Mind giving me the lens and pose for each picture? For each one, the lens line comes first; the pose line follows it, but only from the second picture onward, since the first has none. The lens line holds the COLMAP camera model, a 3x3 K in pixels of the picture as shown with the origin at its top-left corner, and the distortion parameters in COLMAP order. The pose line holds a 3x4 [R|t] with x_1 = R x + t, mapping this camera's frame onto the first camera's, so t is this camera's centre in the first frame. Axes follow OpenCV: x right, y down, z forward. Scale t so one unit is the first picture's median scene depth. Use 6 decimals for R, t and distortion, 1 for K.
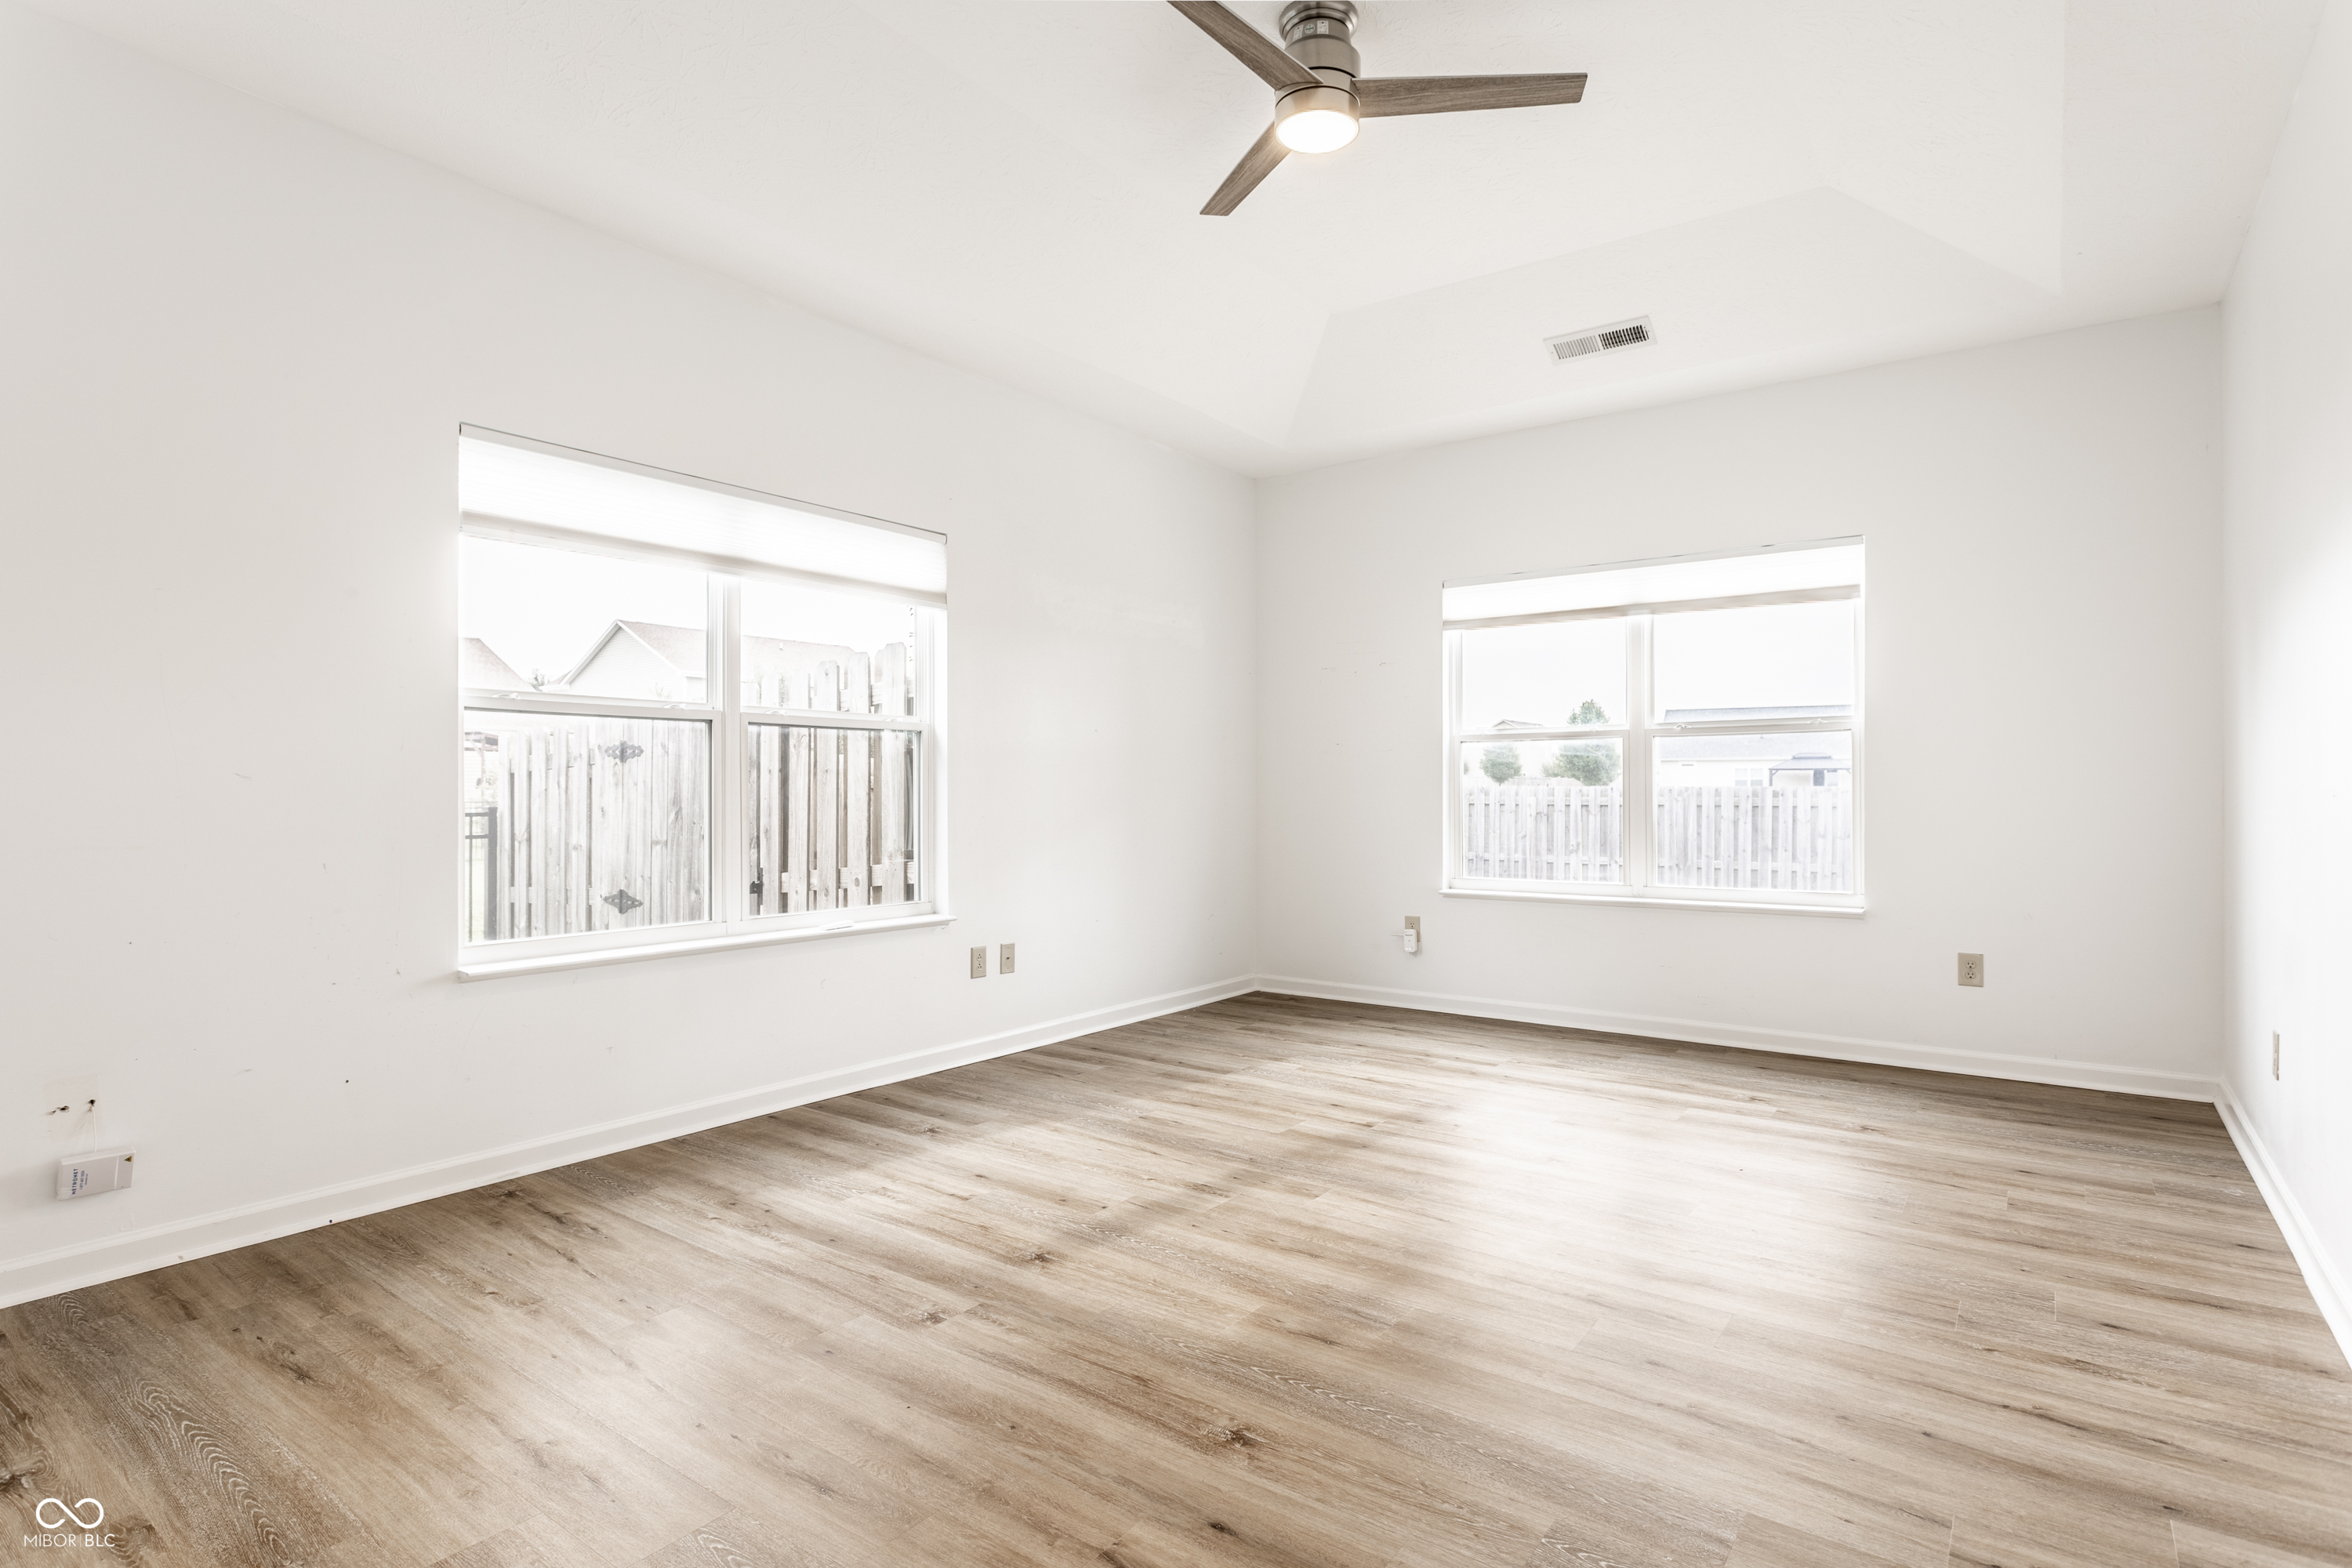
lens RADIAL K [[1174.1, 0, 1180.3], [0, 1174.1, 779.1], [0, 0, 1]] dist [-0.001708, 0.001885]
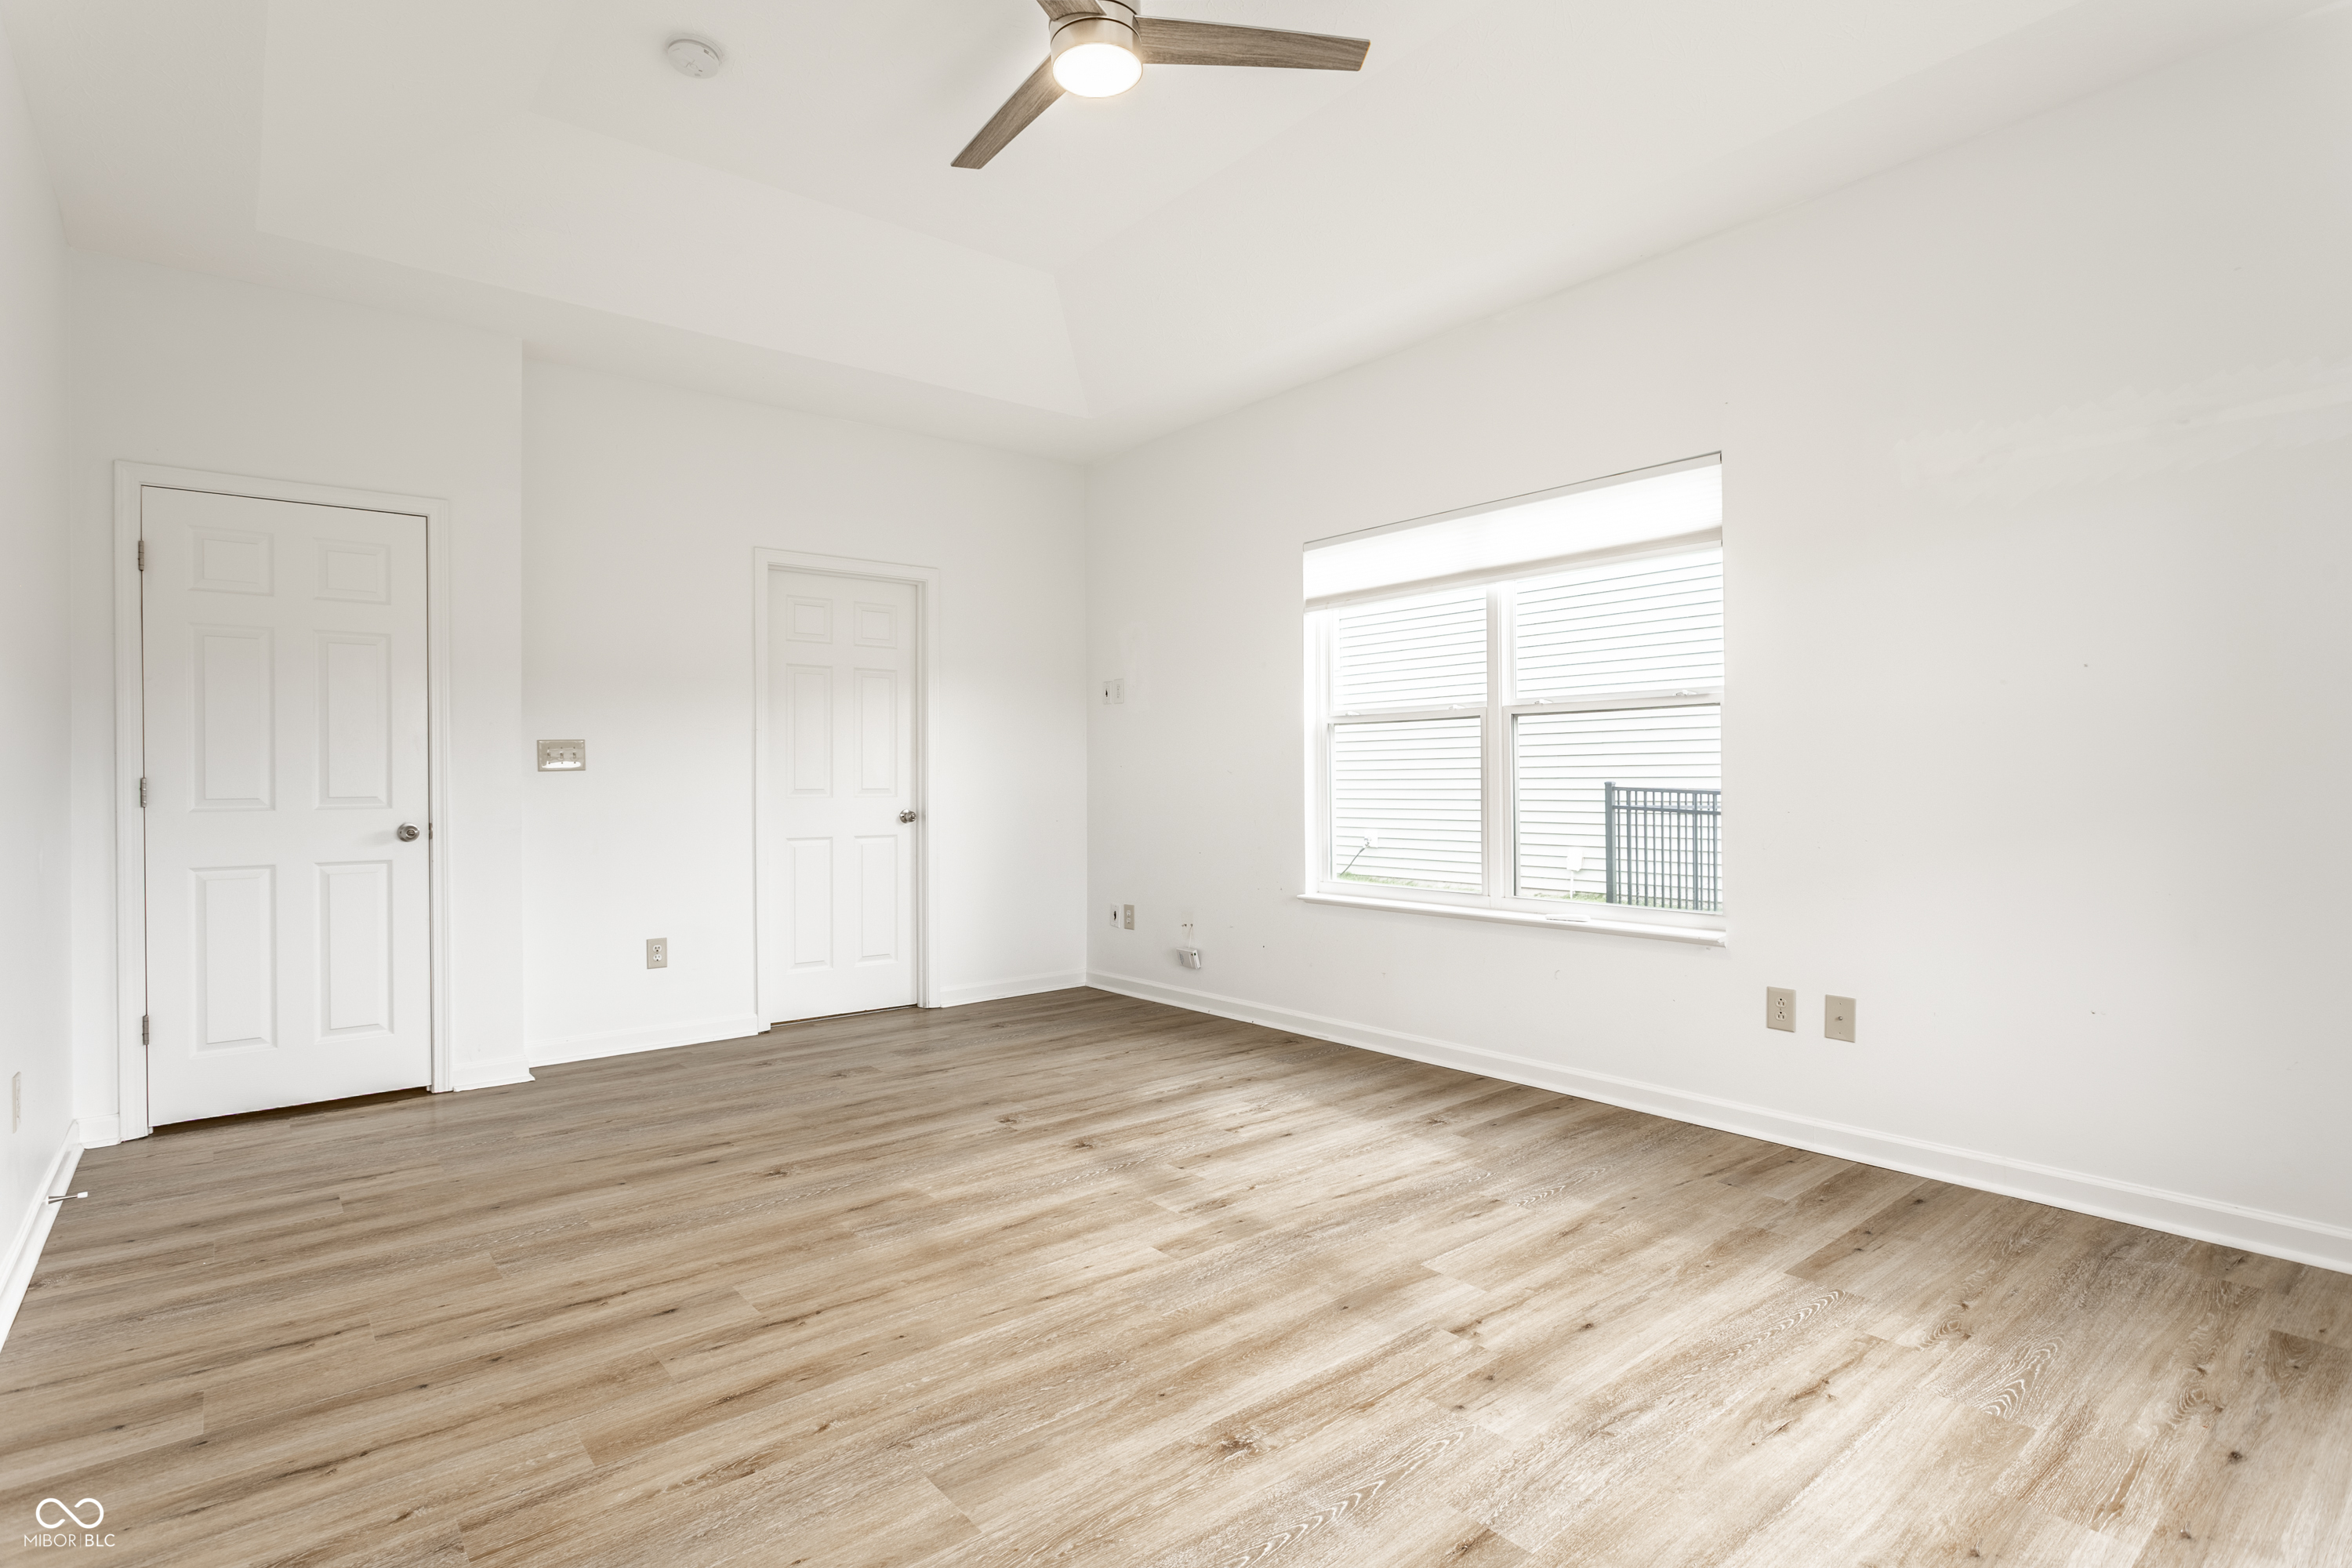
lens RADIAL K [[1174.1, 0, 1180.3], [0, 1174.1, 779.1], [0, 0, 1]] dist [-0.001708, 0.001885]
pose [[-0.246766, 0.001833, -0.969073, 0.983064], [0.021134, 0.999771, -0.003491, 0.009973], [0.968844, -0.021342, -0.246749, 1.271232]]
